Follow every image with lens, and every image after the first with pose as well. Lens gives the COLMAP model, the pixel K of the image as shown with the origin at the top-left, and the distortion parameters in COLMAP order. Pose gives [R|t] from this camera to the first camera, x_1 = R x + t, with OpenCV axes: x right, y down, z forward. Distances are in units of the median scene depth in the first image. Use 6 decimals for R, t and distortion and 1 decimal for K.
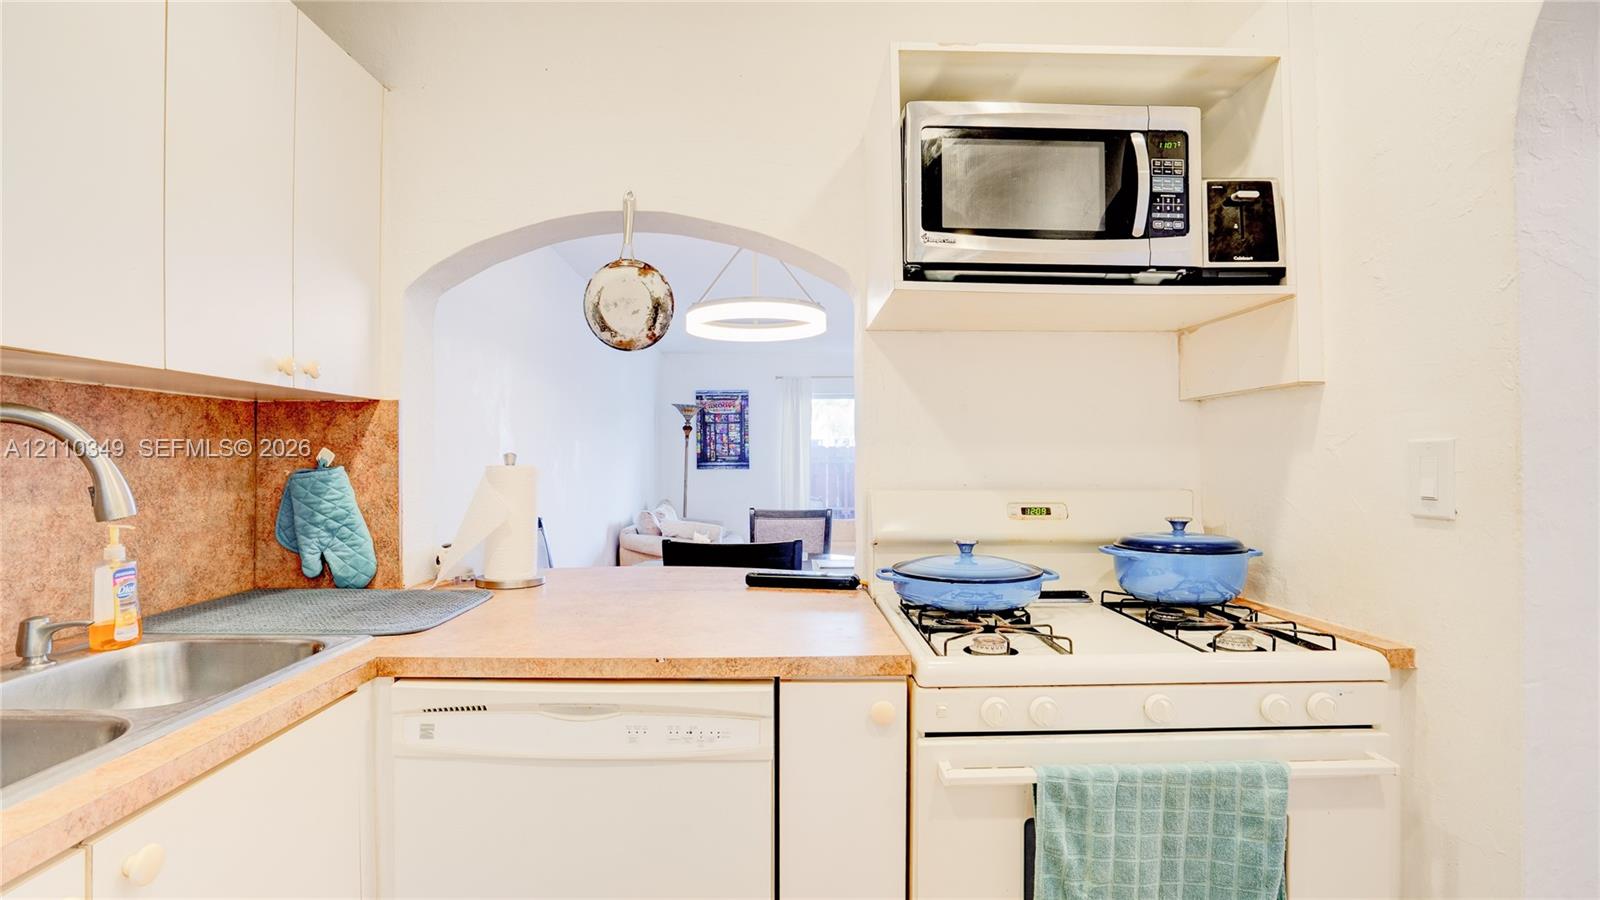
lens RADIAL K [[742.4, 0, 804.2], [0, 742.4, 478.3], [0, 0, 1]] dist [-0.050797, 0.019855]
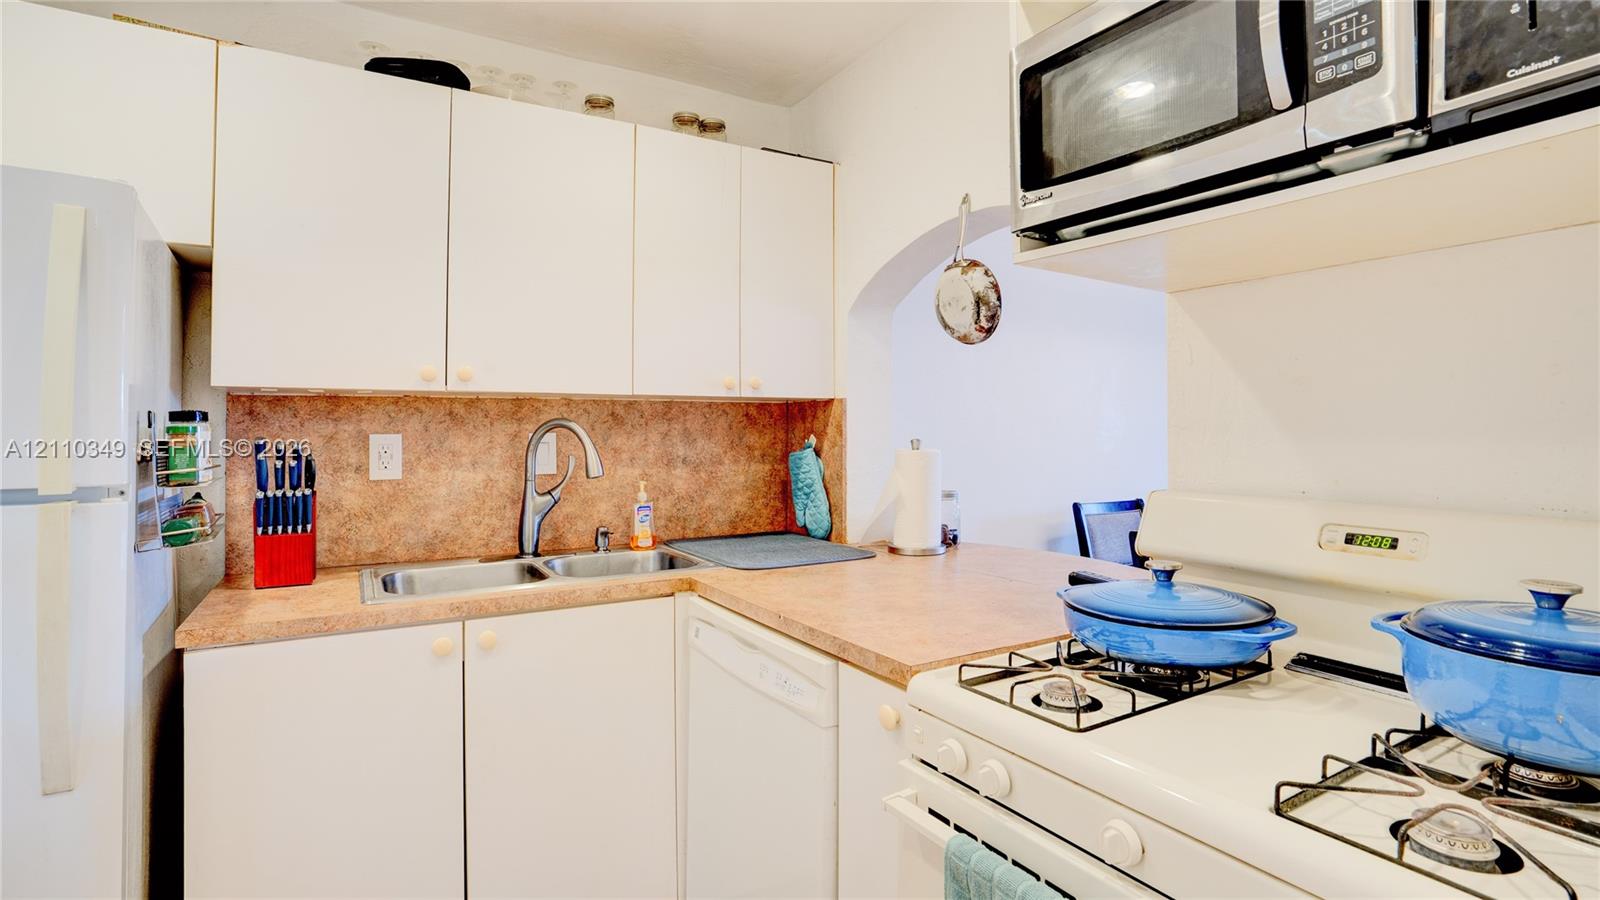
lens RADIAL K [[740.1, 0, 803.1], [0, 740.1, 449.1], [0, 0, 1]] dist [-0.051149, 0.021209]
pose [[0.541584, 0.019631, -0.840418, 0.540184], [-0.024860, 0.999664, 0.007331, -0.025555], [0.840279, 0.016922, 0.541890, 0.236528]]
